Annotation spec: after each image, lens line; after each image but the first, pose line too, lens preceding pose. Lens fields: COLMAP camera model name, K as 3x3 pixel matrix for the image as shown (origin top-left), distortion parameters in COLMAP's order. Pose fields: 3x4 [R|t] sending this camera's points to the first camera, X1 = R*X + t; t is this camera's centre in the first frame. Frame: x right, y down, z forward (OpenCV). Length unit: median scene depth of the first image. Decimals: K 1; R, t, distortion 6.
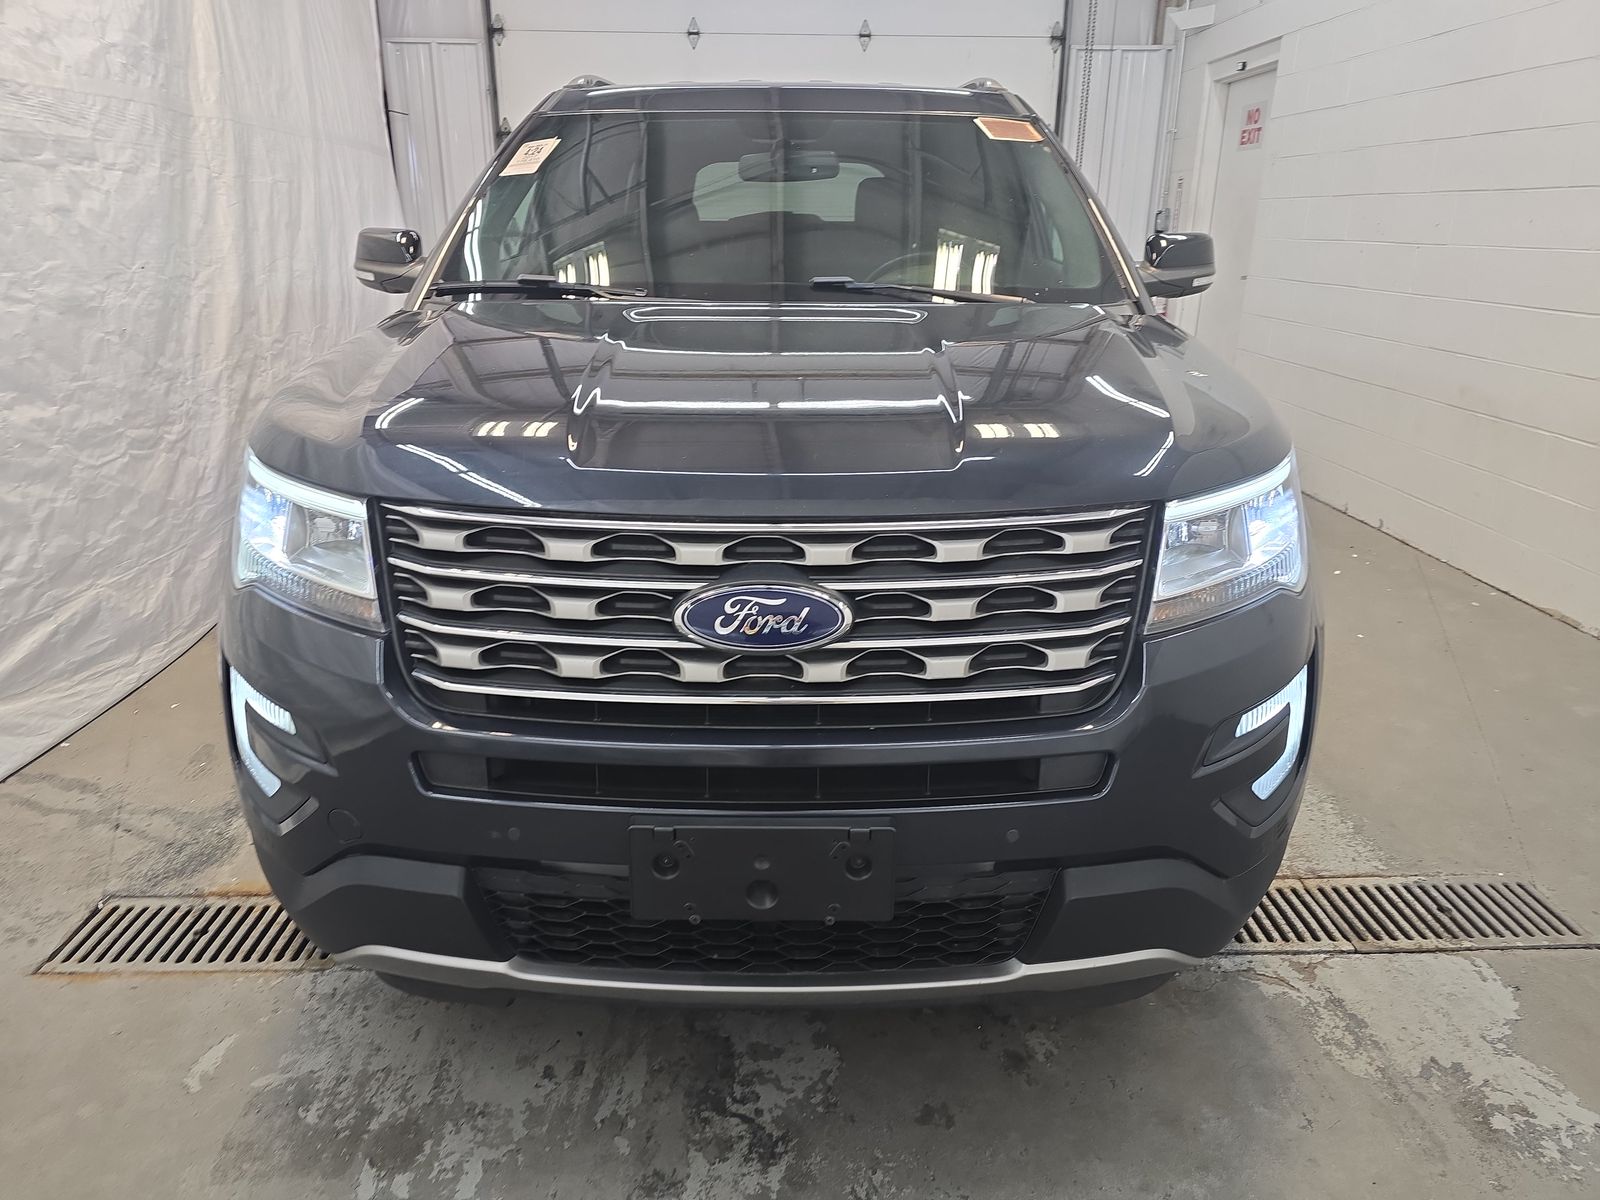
lens RADIAL K [[1073.4, 0, 800.0], [0, 1073.4, 600.0], [0, 0, 1]] dist [0.040560, -0.032036]
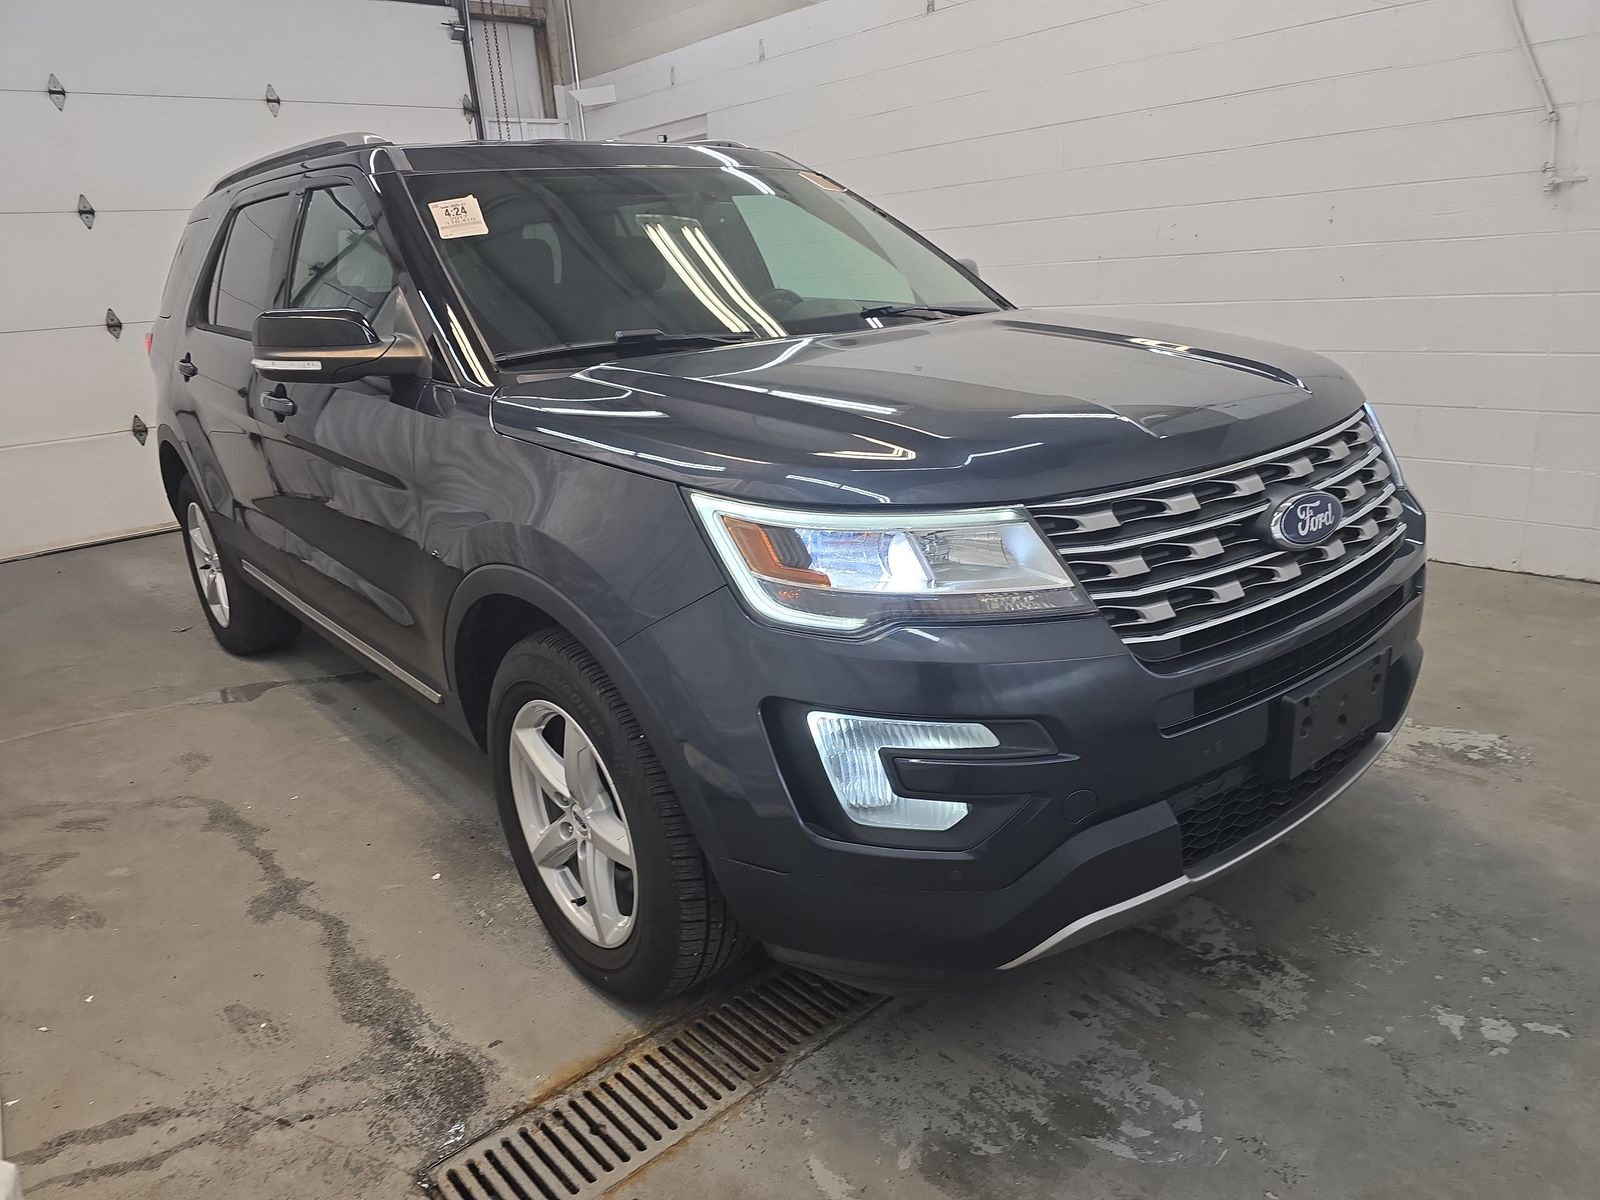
lens RADIAL K [[1073.4, 0, 800.0], [0, 1073.4, 600.0], [0, 0, 1]] dist [0.040560, -0.032036]
pose [[0.765785, -0.243290, 0.595301, -0.868283], [0.277653, 0.960037, 0.035183, -0.070571], [-0.580070, 0.138344, 0.802732, 0.200985]]
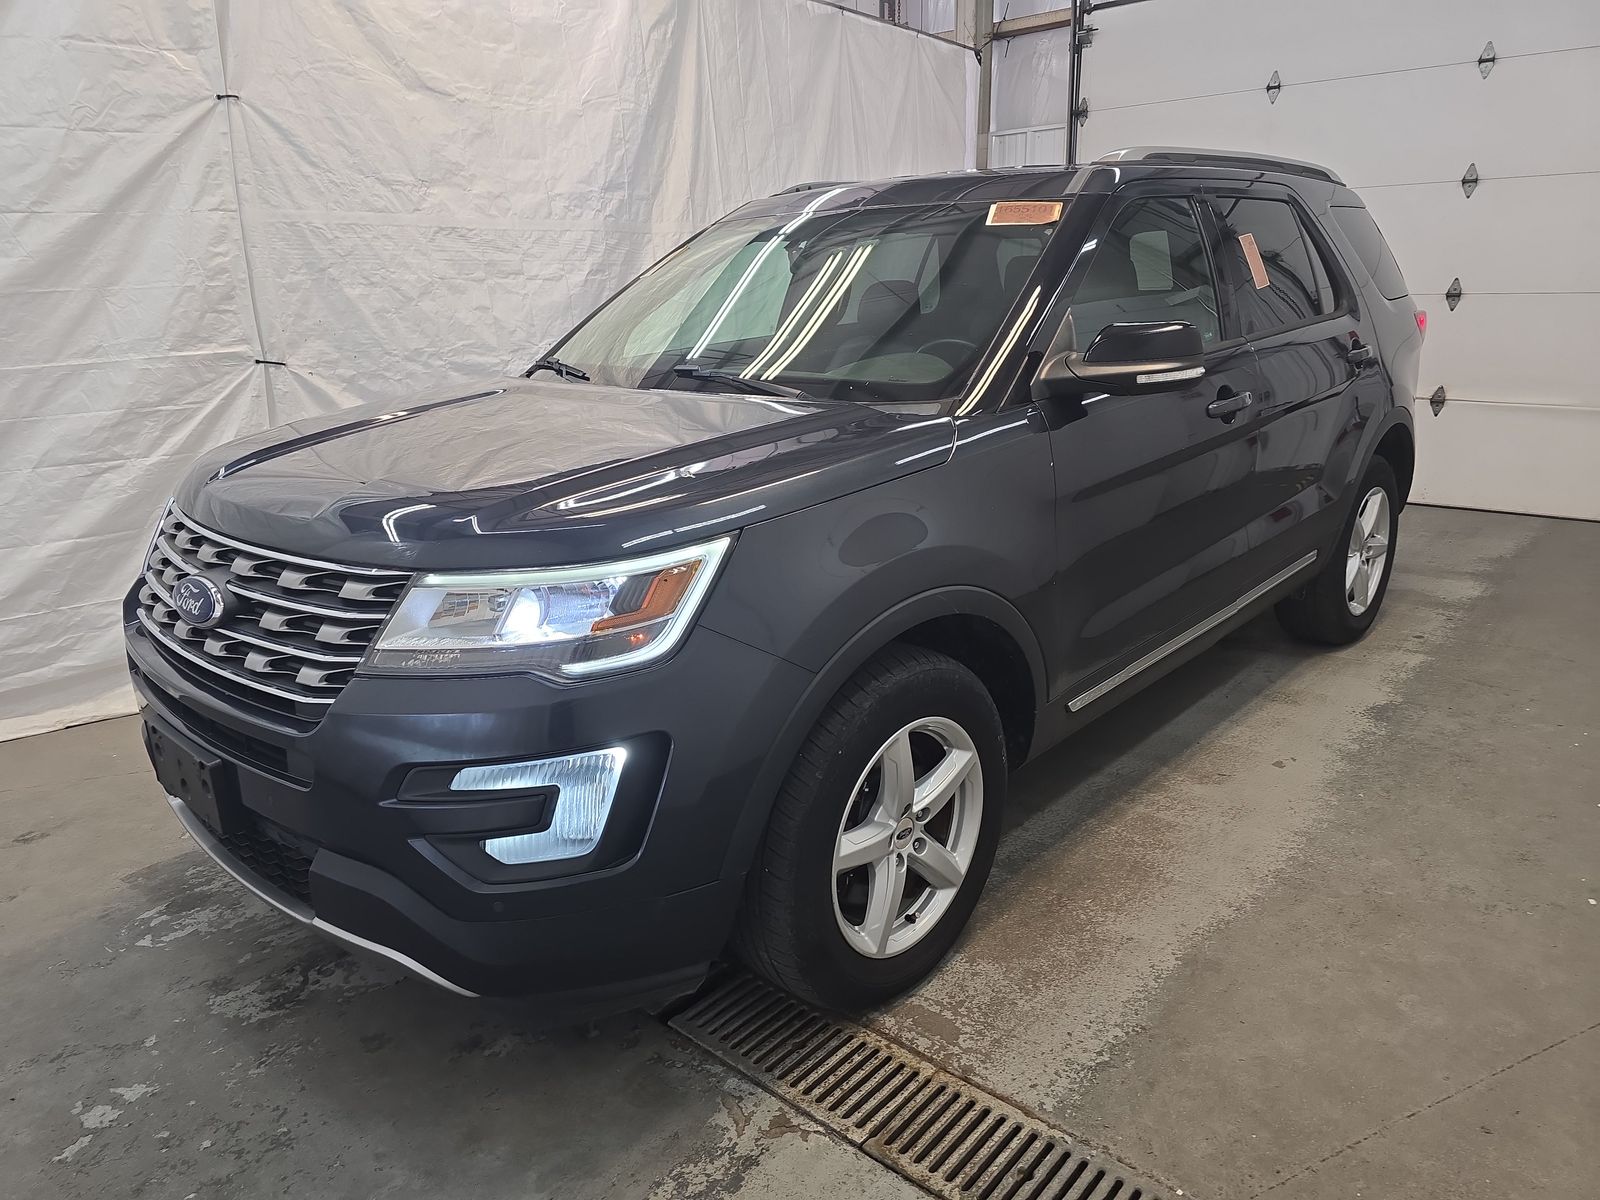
lens RADIAL K [[1073.4, 0, 800.0], [0, 1073.4, 600.0], [0, 0, 1]] dist [0.040560, -0.032036]
pose [[0.732459, 0.169399, -0.659400, 1.008998], [-0.200963, 0.979189, 0.028324, -0.125282], [0.650475, 0.111769, 0.751259, 0.272824]]
